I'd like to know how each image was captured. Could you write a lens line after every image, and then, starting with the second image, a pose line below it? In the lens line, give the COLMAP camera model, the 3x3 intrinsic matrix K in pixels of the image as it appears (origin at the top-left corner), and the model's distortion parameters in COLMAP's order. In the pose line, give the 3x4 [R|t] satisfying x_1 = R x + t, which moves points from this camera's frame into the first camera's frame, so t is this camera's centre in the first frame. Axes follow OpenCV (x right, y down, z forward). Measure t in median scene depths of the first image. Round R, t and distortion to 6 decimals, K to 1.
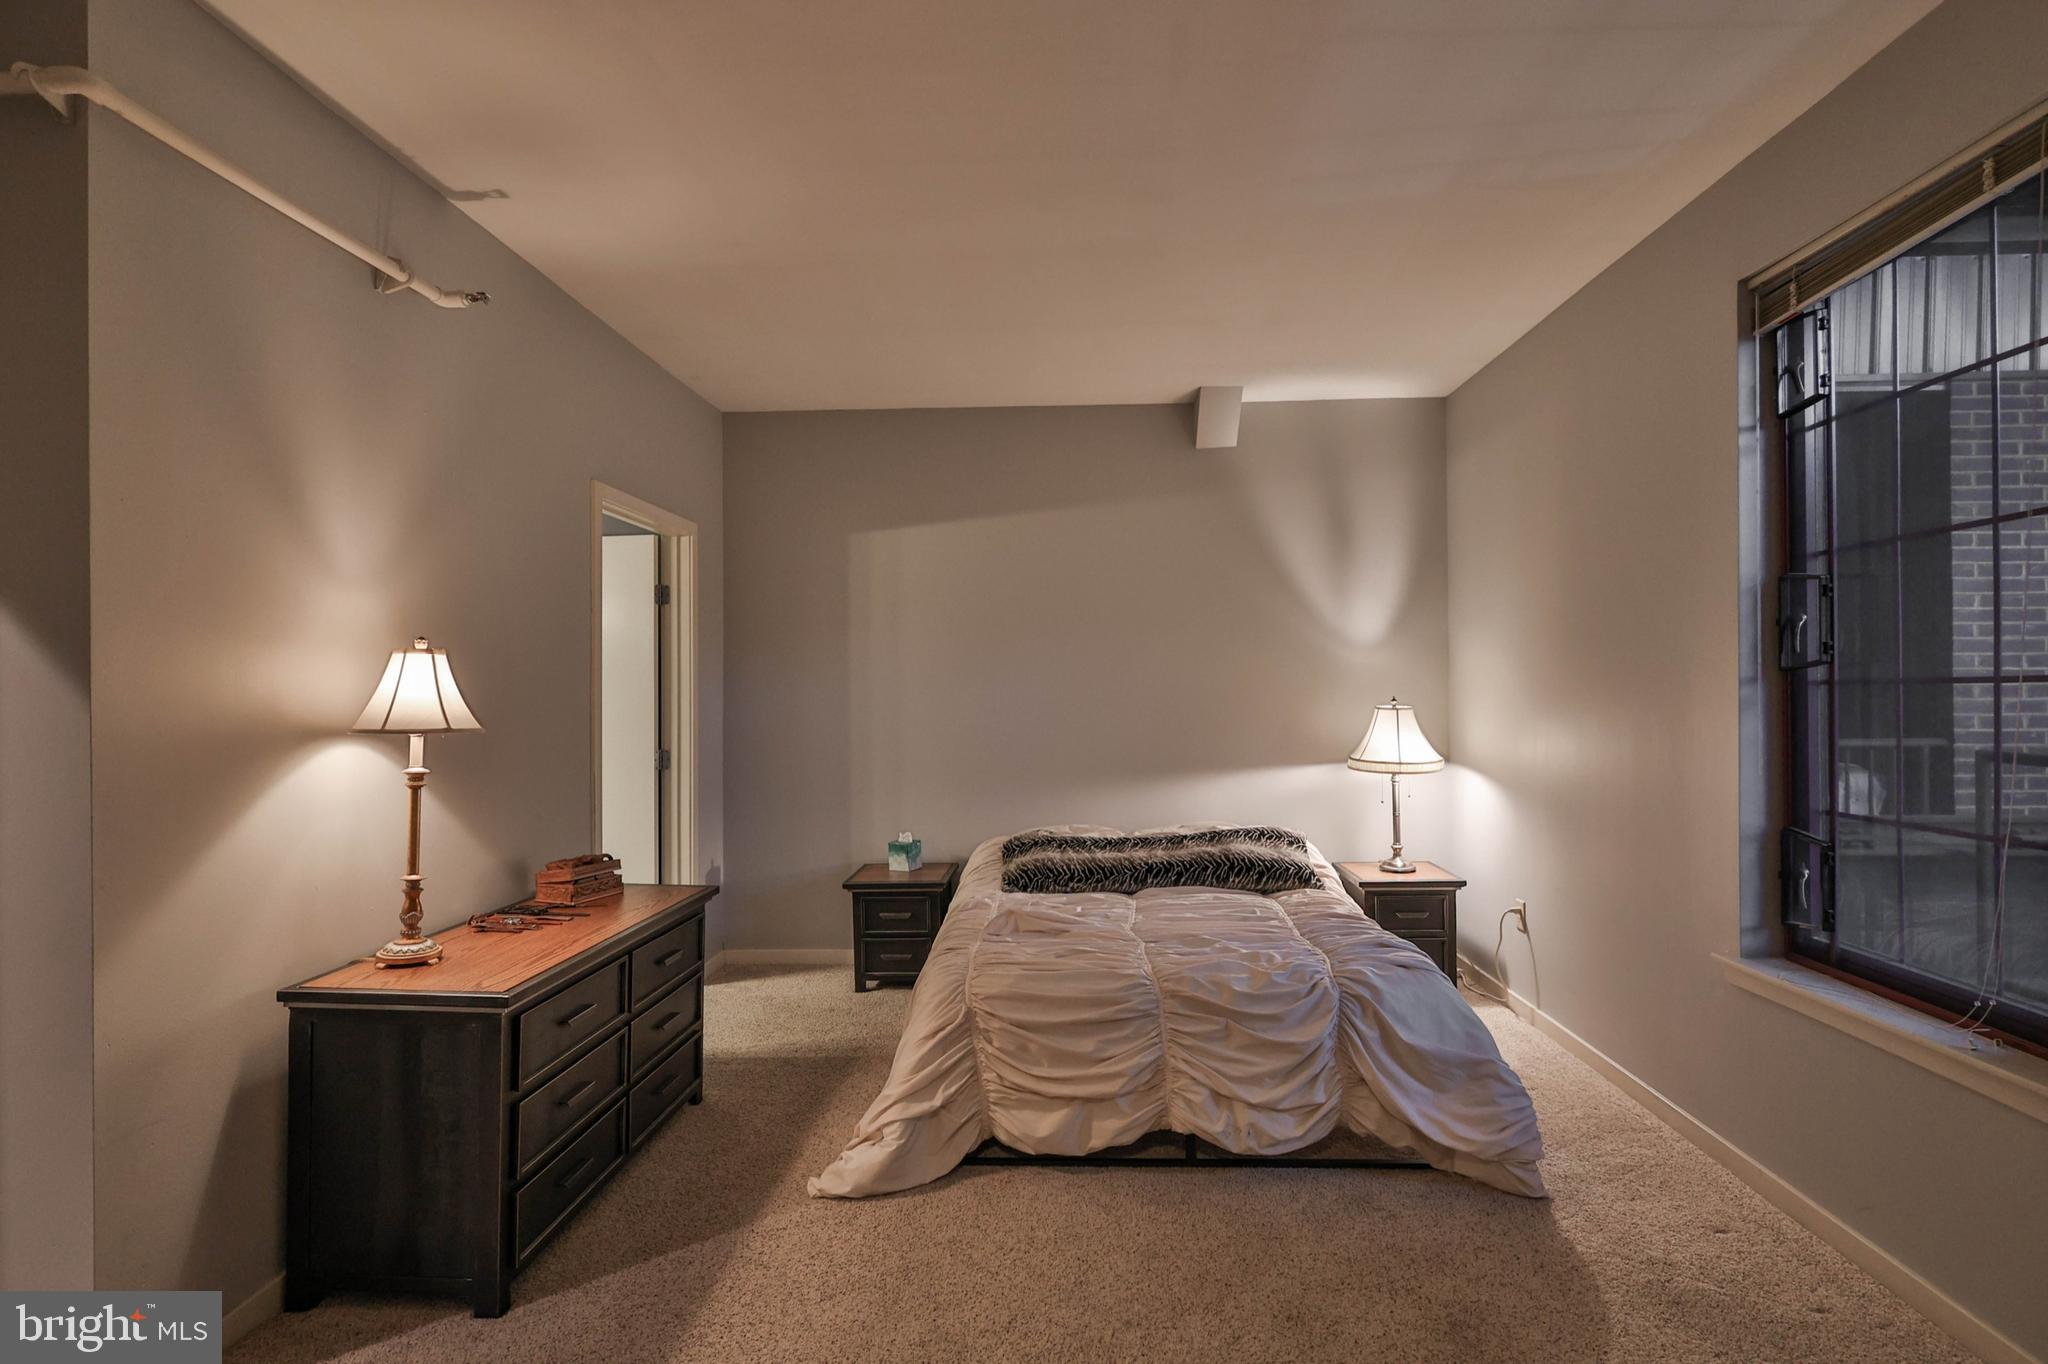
lens RADIAL K [[1011.3, 0, 1051.0], [0, 1011.3, 678.2], [0, 0, 1]] dist [-0.002316, -0.000081]
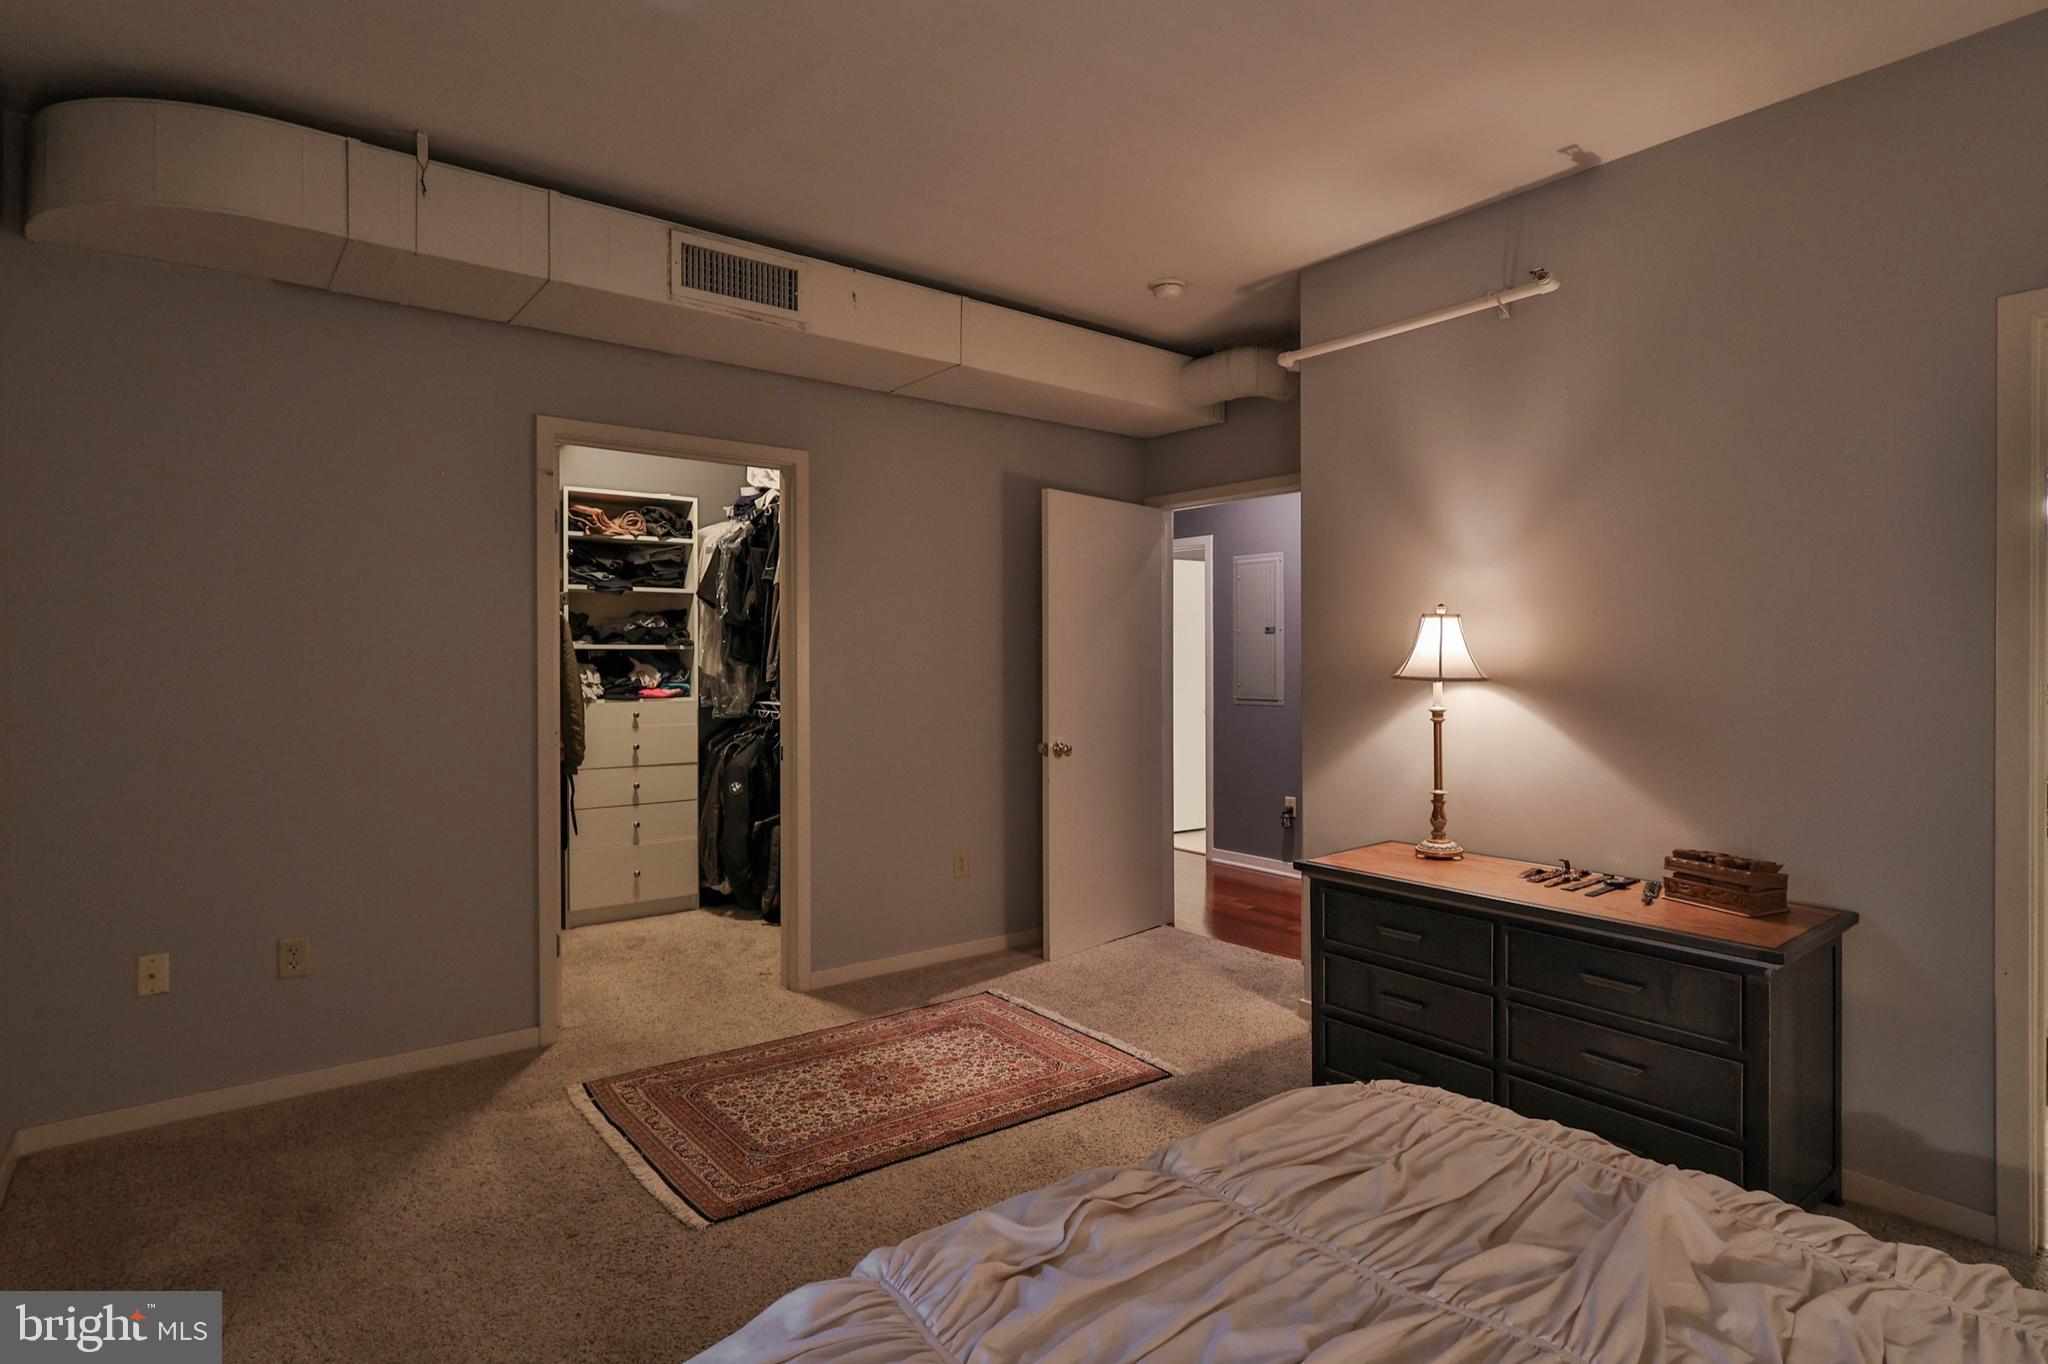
lens RADIAL K [[1043.0, 0, 1045.6], [0, 1043.0, 680.4], [0, 0, 1]] dist [-0.002443, 0.000495]
pose [[-0.761661, 0.014598, -0.647811, 0.512005], [0.009267, 0.999889, 0.011637, 0.029340], [0.647910, 0.002860, -0.761712, 1.420298]]
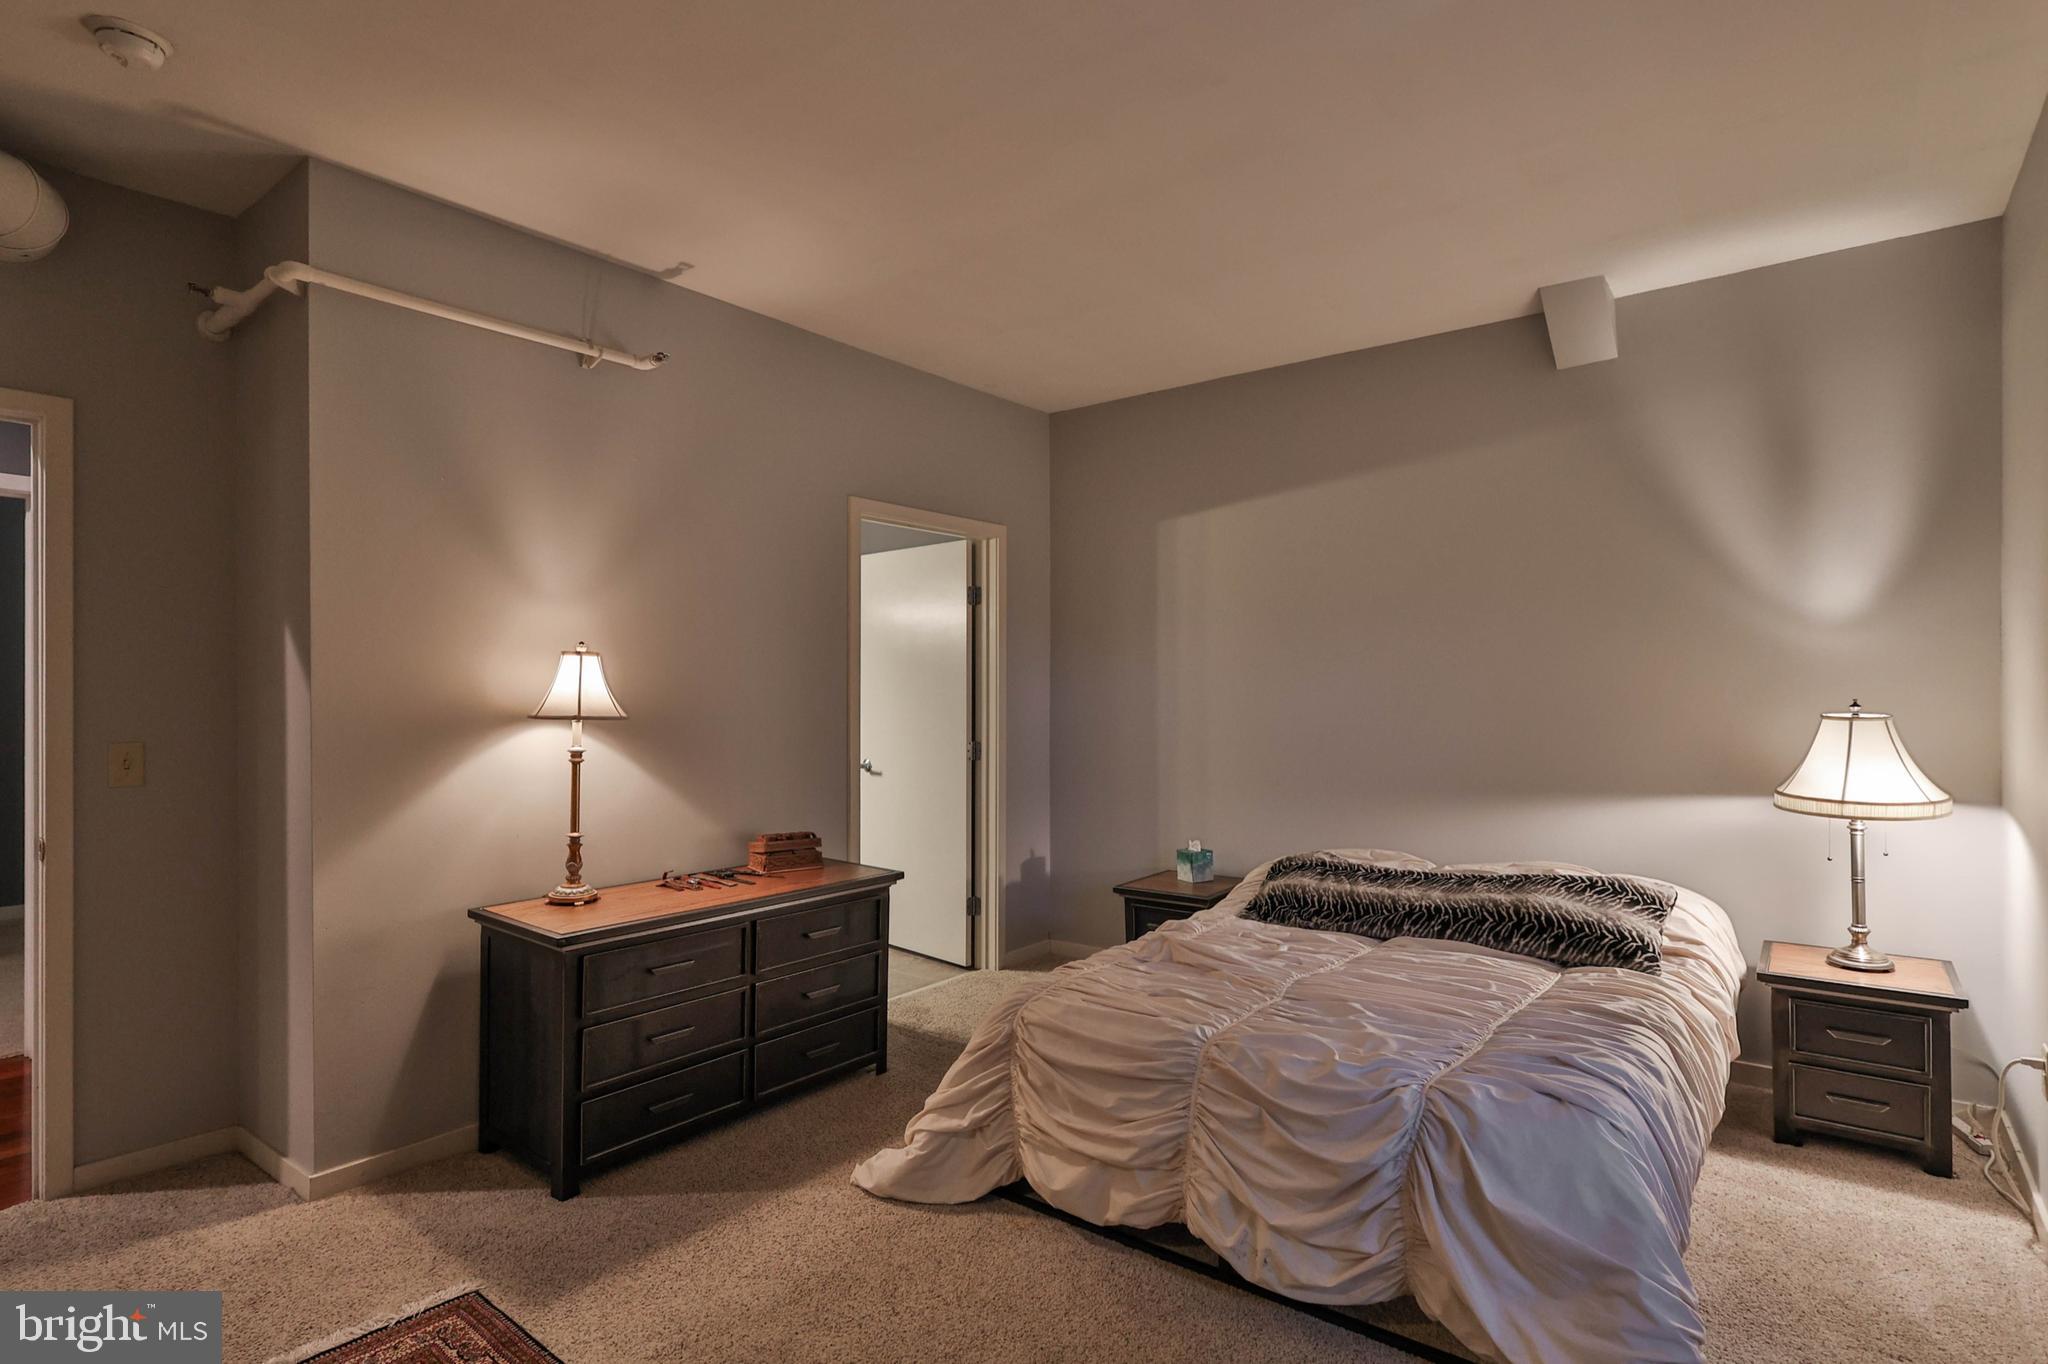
lens RADIAL K [[1043.0, 0, 1045.6], [0, 1043.0, 680.4], [0, 0, 1]] dist [-0.002443, 0.000495]
pose [[0.814646, 0.001233, -0.579957, 0.497117], [0.002732, 0.999978, 0.005963, 0.000263], [0.579951, -0.006442, 0.814626, 0.242975]]
